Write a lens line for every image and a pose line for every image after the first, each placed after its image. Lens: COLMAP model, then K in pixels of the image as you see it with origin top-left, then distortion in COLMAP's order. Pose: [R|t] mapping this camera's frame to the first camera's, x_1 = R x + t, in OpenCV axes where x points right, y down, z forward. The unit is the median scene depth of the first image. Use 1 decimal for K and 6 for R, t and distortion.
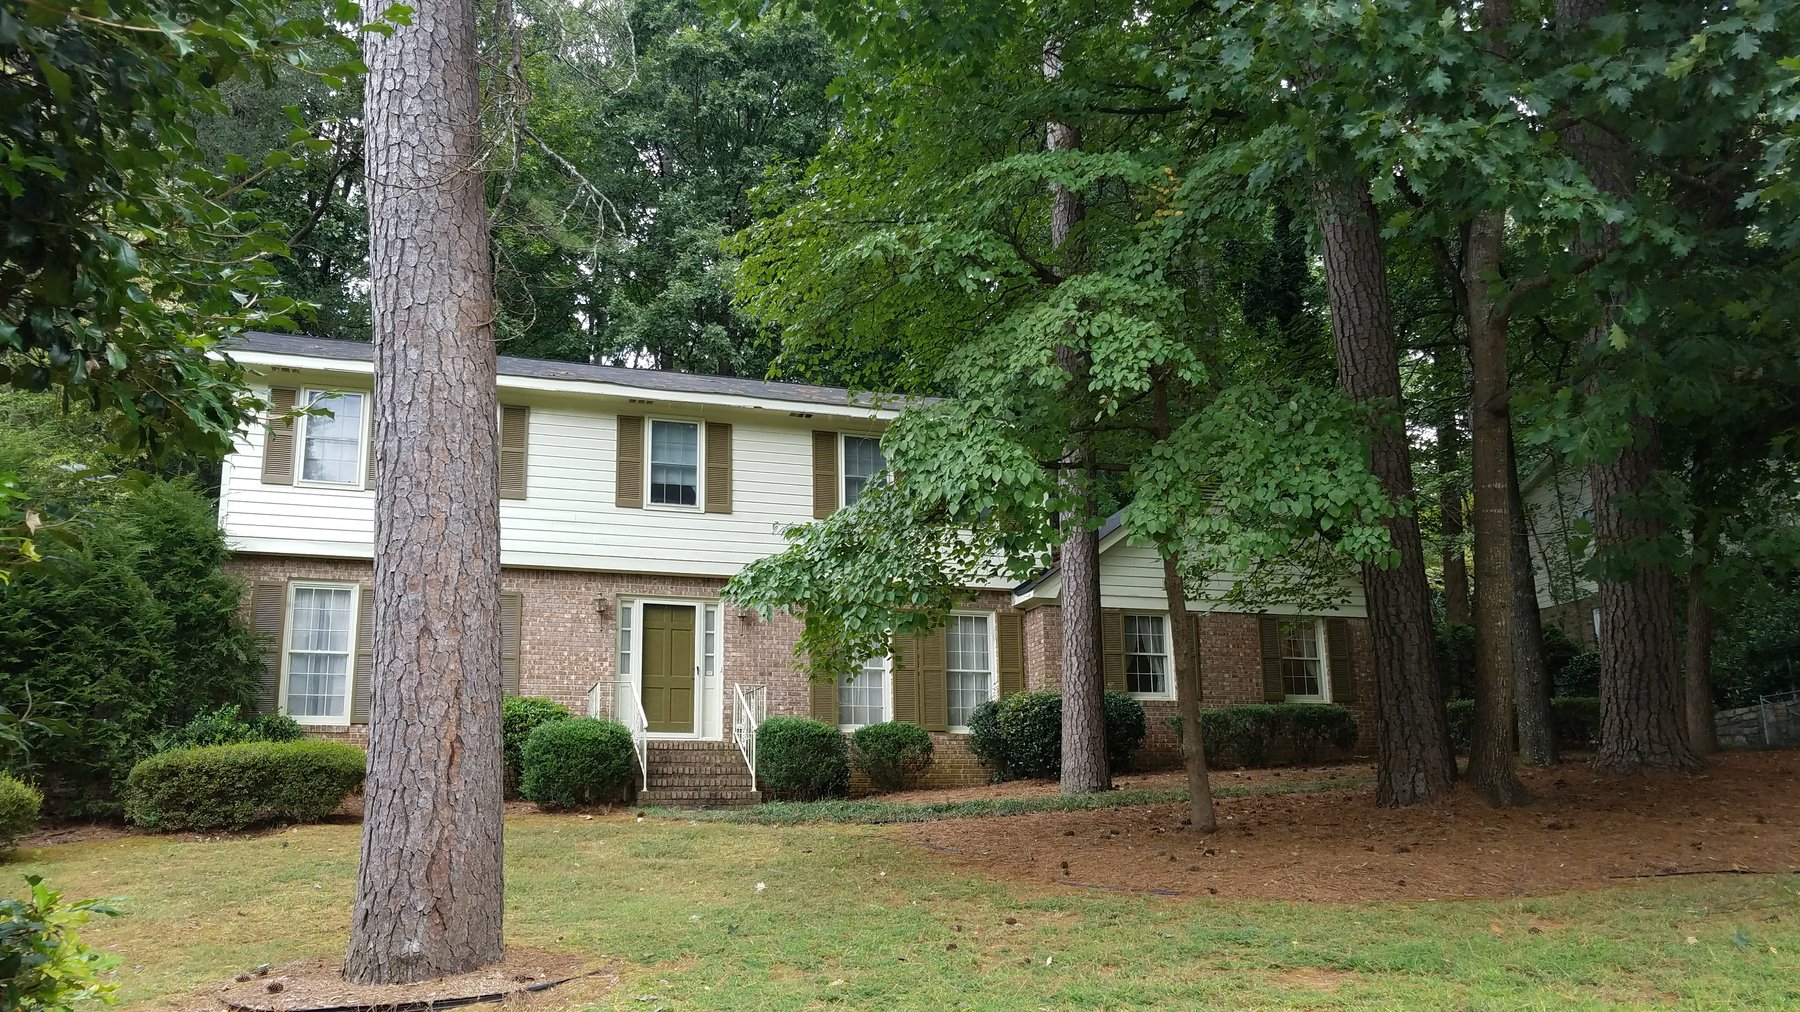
lens RADIAL K [[1410.7, 0, 906.9], [0, 1410.7, 503.6], [0, 0, 1]] dist [0.005072, 0.019153]
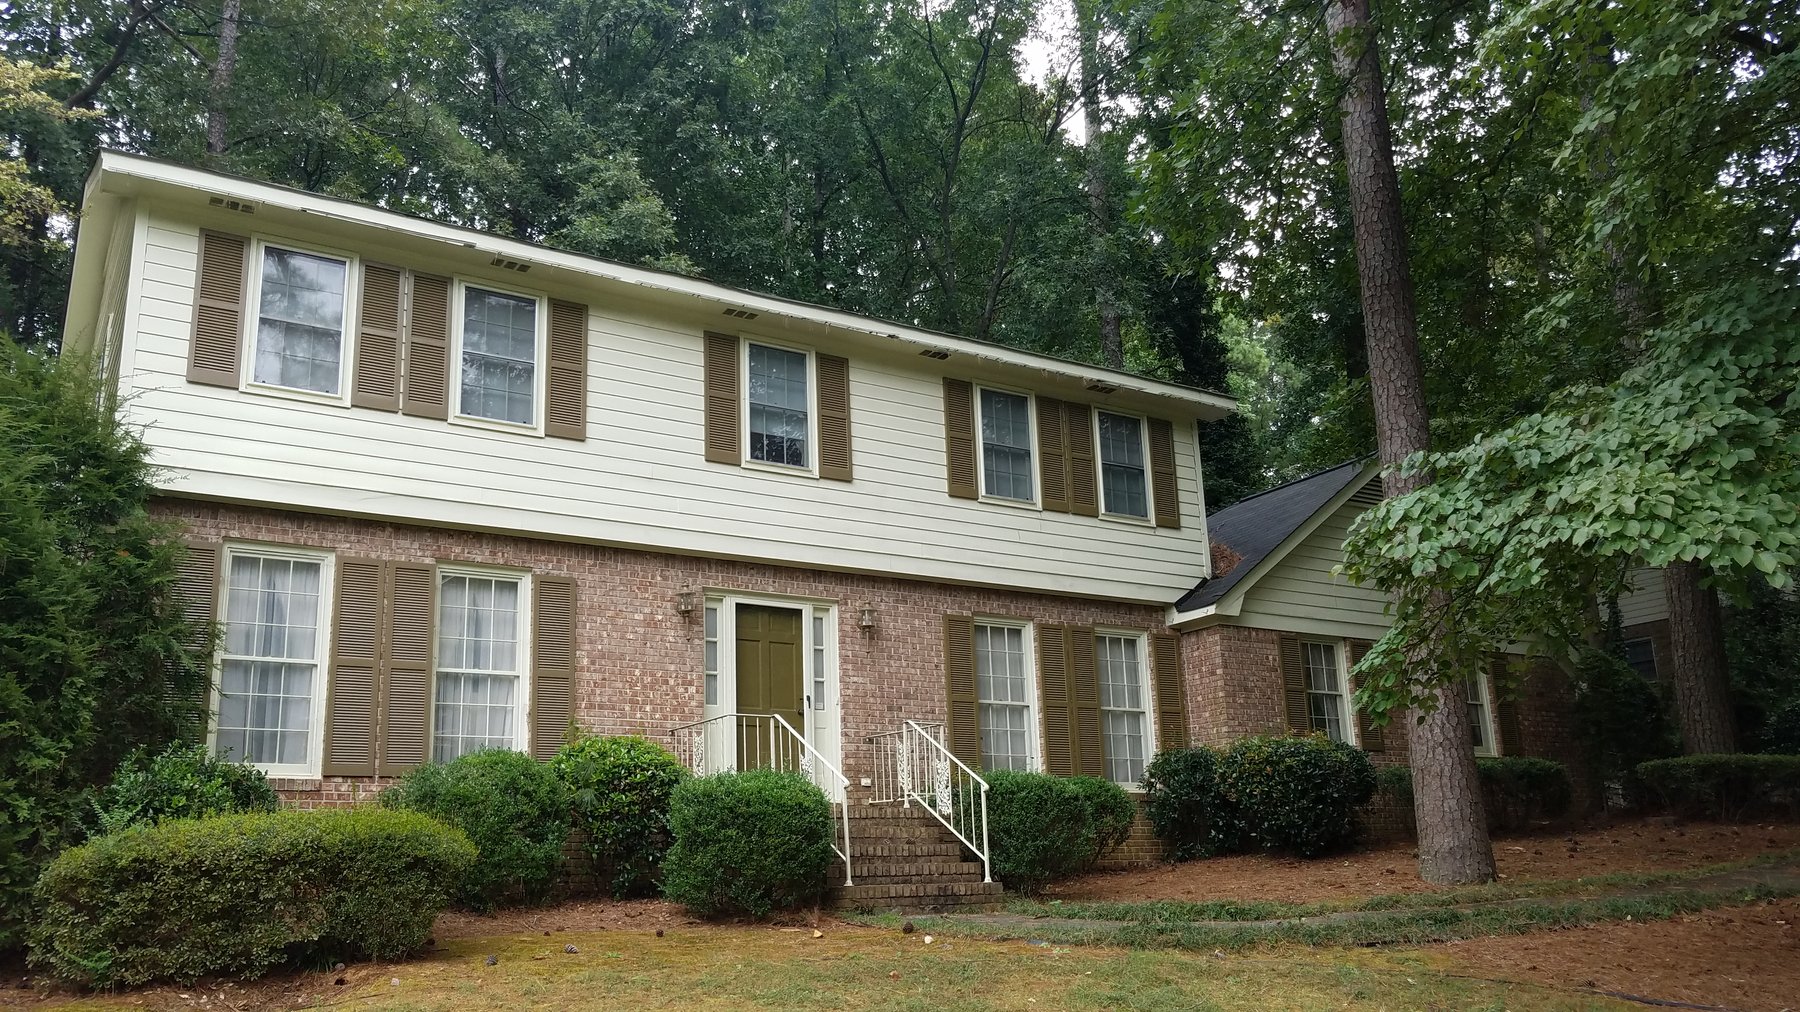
lens RADIAL K [[1410.7, 0, 889.7], [0, 1410.7, 505.3], [0, 0, 1]] dist [0.005072, 0.019153]
pose [[0.973110, 0.048835, 0.225104, -0.273569], [-0.041836, 0.998484, -0.035760, 0.044762], [-0.226509, 0.025380, 0.973678, 0.309615]]
